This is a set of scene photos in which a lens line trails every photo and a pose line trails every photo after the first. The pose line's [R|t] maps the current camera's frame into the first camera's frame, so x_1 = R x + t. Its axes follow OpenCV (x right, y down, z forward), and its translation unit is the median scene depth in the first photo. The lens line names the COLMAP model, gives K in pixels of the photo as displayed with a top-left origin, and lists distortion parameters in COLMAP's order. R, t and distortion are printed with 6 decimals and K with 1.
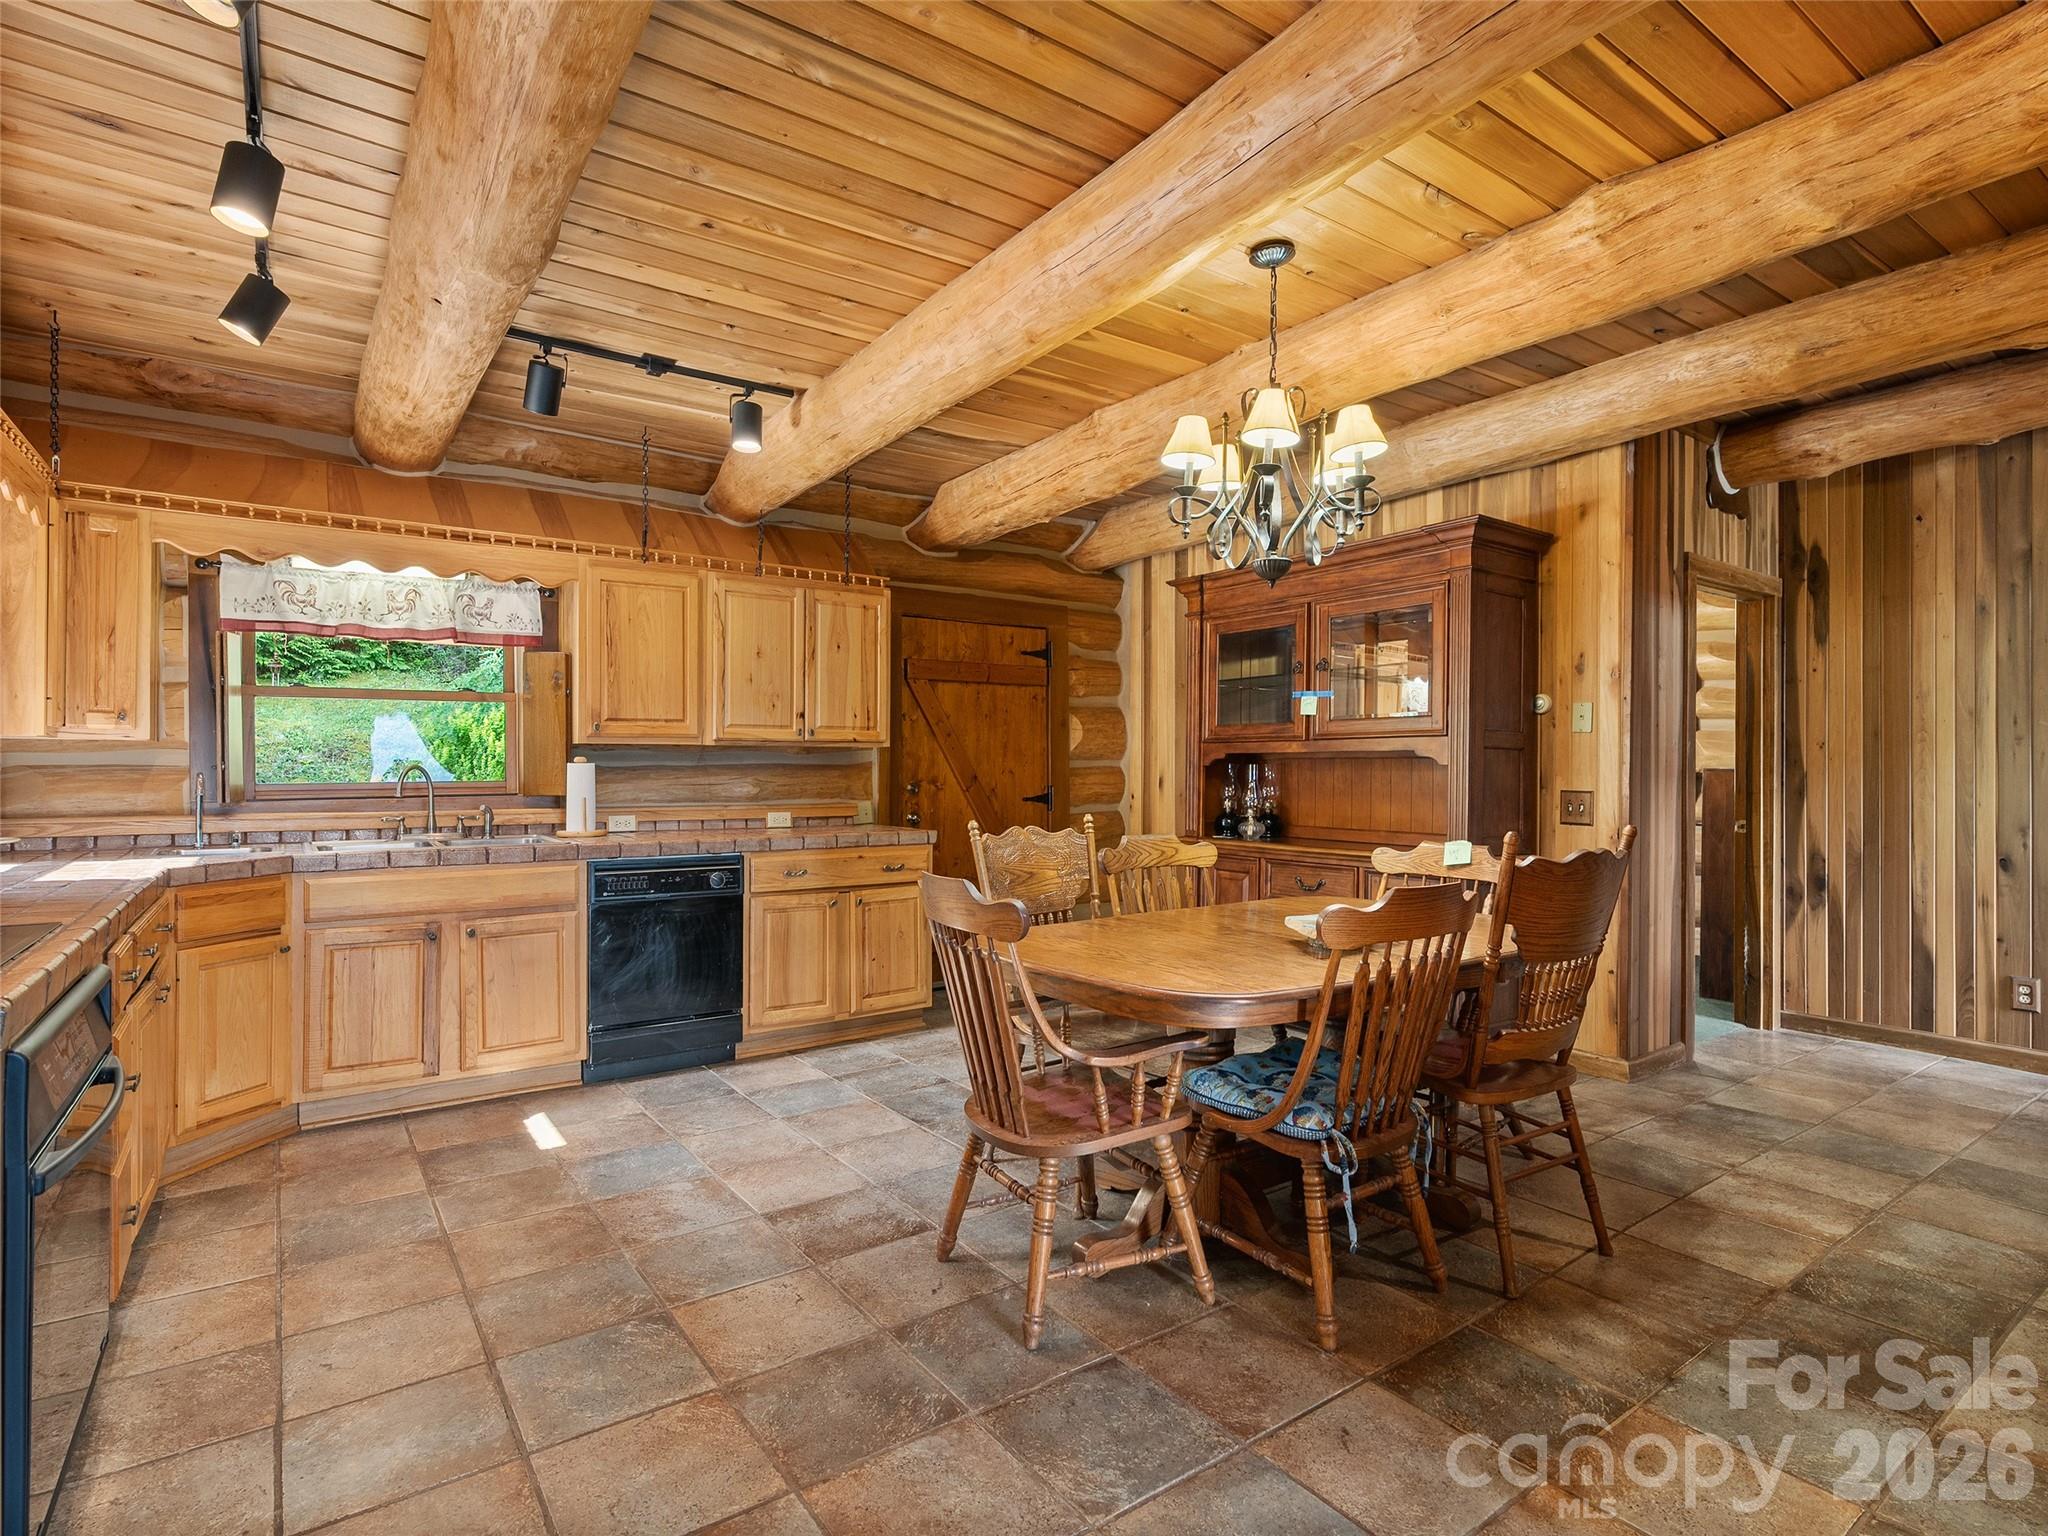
lens RADIAL K [[1050.6, 0, 1021.8], [0, 1050.6, 765.4], [0, 0, 1]] dist [-0.006588, 0.000742]
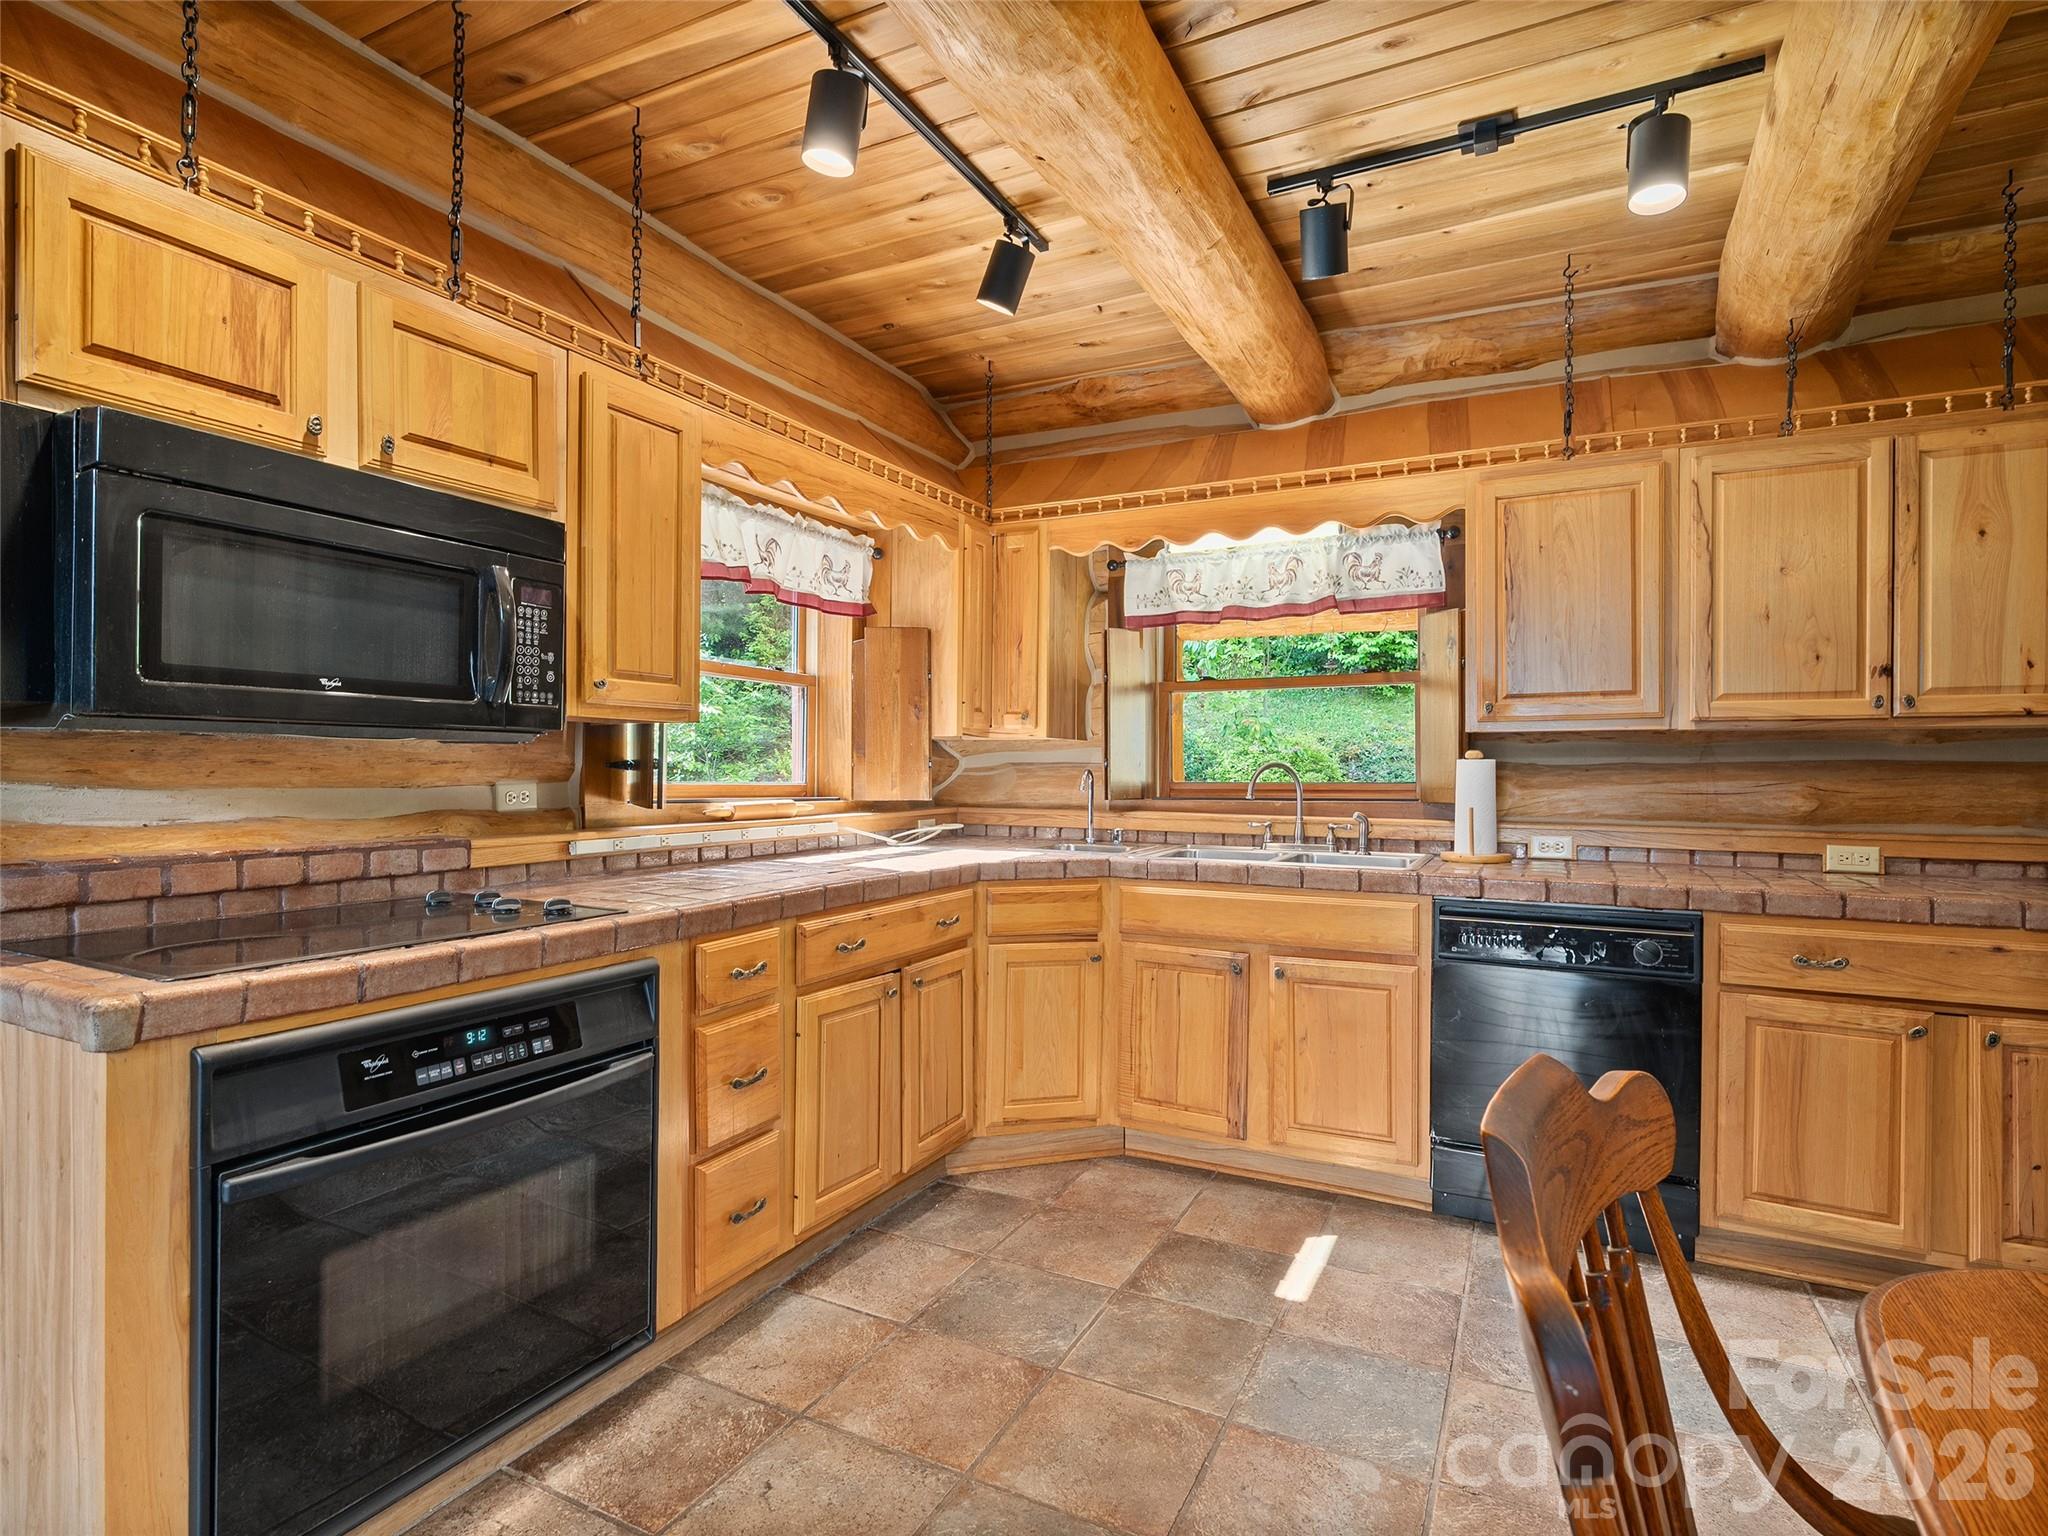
lens RADIAL K [[1050.6, 0, 1003.7], [0, 1050.6, 767.7], [0, 0, 1]] dist [-0.006588, 0.000742]
pose [[0.453791, 0.002024, -0.891106, 0.080422], [-0.002154, 0.999997, 0.001174, 0.003641], [0.891105, 0.001386, 0.453794, 0.418015]]
